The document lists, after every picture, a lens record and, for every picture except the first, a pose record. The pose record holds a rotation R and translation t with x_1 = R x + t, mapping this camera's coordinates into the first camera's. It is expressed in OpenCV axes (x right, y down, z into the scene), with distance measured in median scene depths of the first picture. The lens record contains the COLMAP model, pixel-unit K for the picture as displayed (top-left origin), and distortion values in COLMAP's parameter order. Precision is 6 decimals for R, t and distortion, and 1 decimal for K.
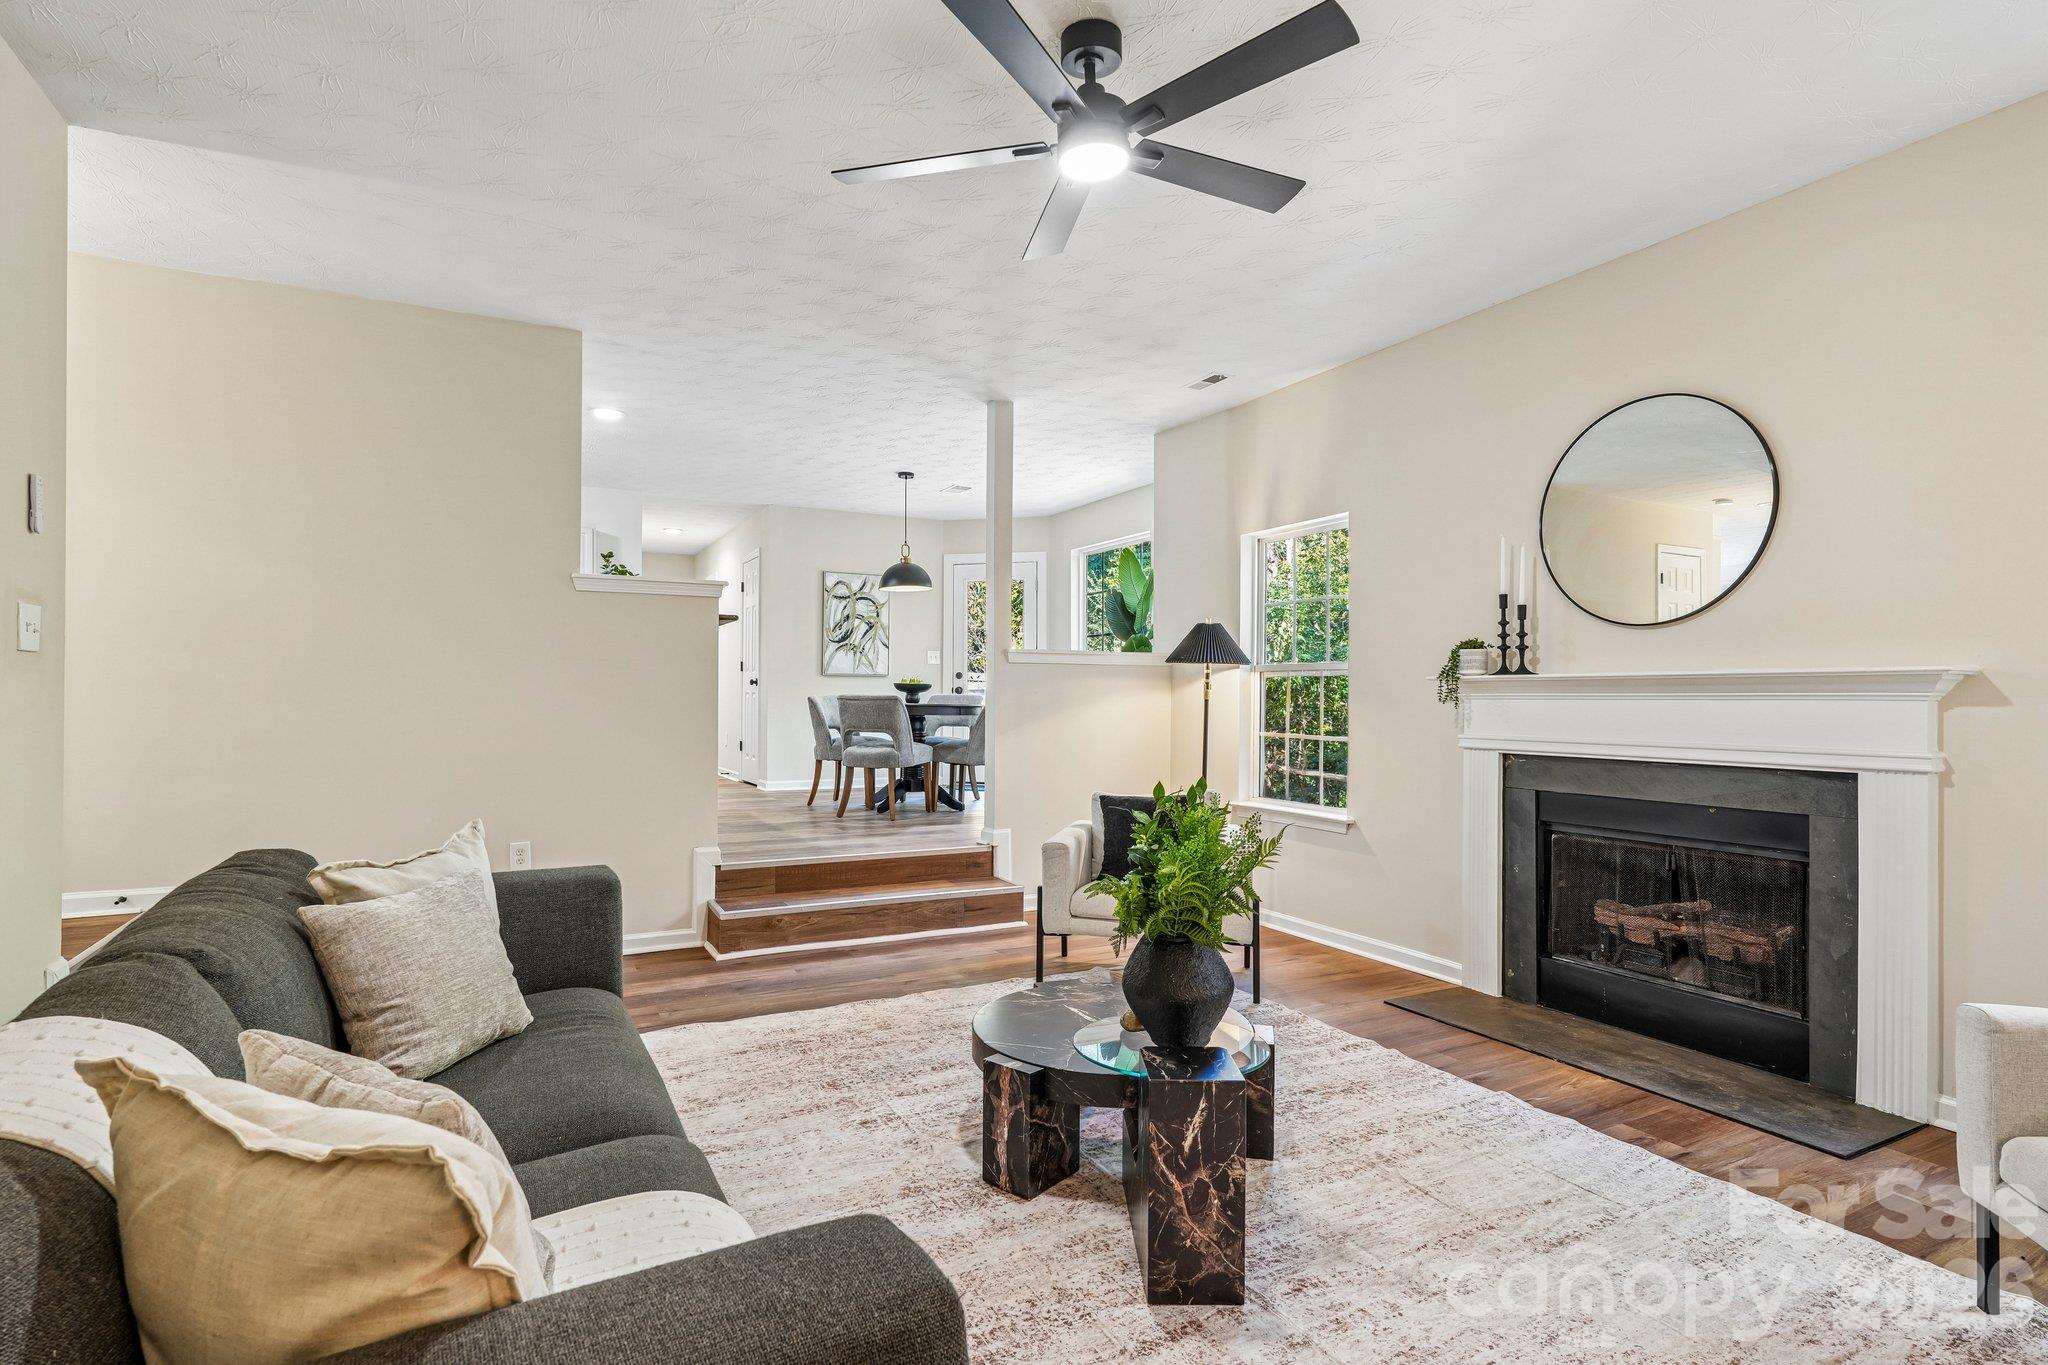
lens RADIAL K [[1008.8, 0, 1024.9], [0, 1008.8, 680.9], [0, 0, 1]] dist [0.002293, 0.000866]
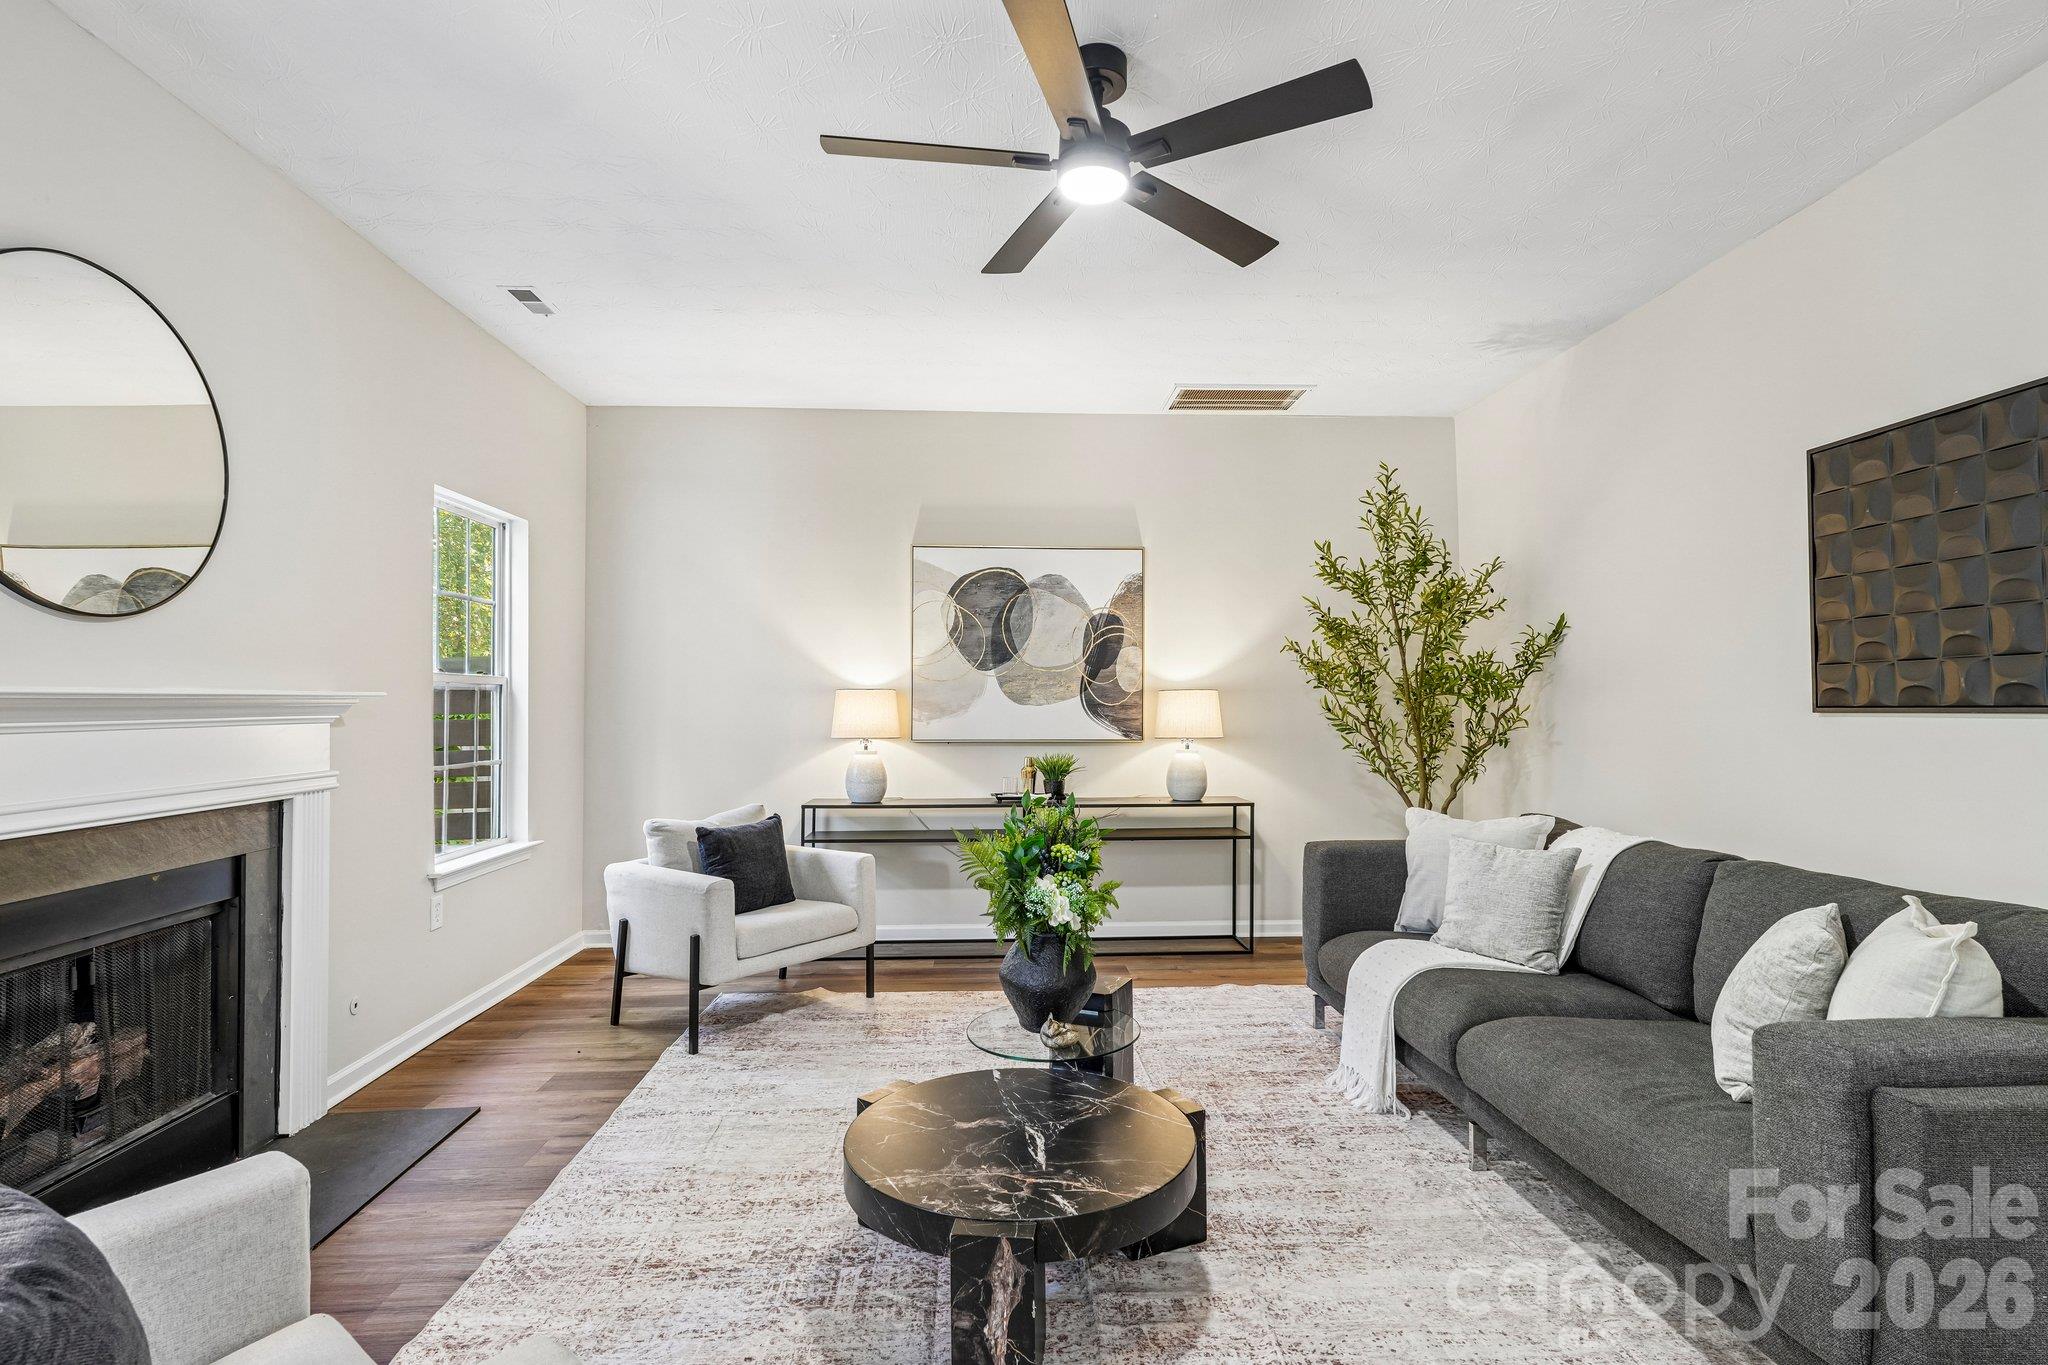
lens RADIAL K [[1008.8, 0, 1030.5], [0, 1008.8, 683.7], [0, 0, 1]] dist [0.002293, 0.000866]
pose [[-0.907927, 0.010580, 0.418996, -0.211038], [-0.001301, 0.999605, -0.028062, 0.006039], [-0.419127, -0.026023, -0.907554, 1.403207]]
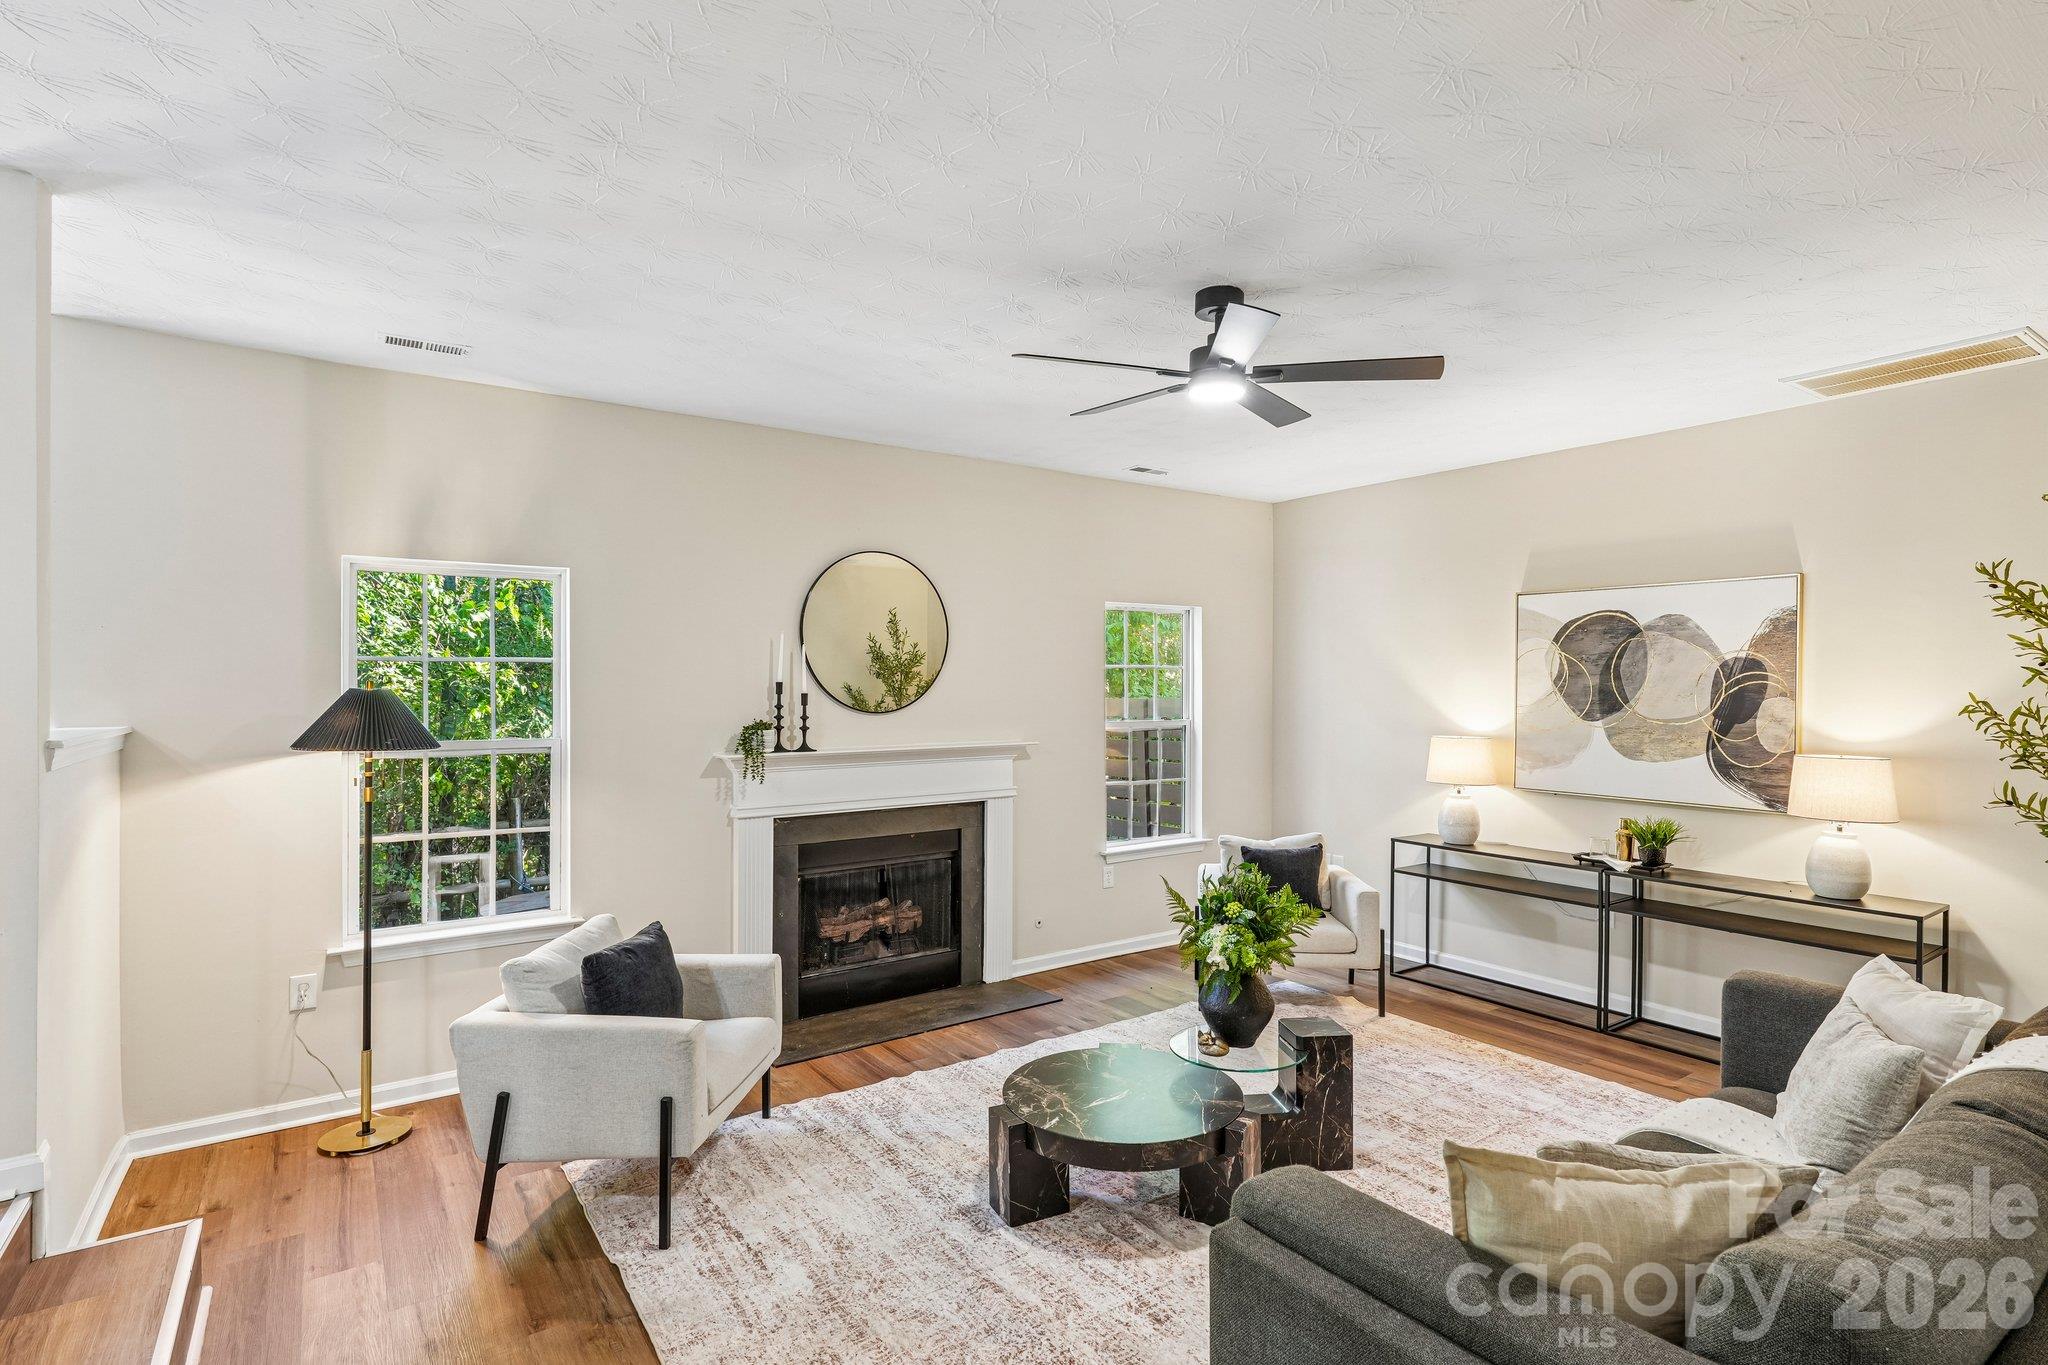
lens RADIAL K [[1008.8, 0, 1024.1], [0, 1008.8, 688.3], [0, 0, 1]] dist [0.002293, 0.000866]
pose [[-0.124069, -0.004711, 0.992262, -0.849613], [-0.010885, 0.999935, 0.003386, -0.101373], [-0.992214, -0.010381, -0.124112, 1.021853]]
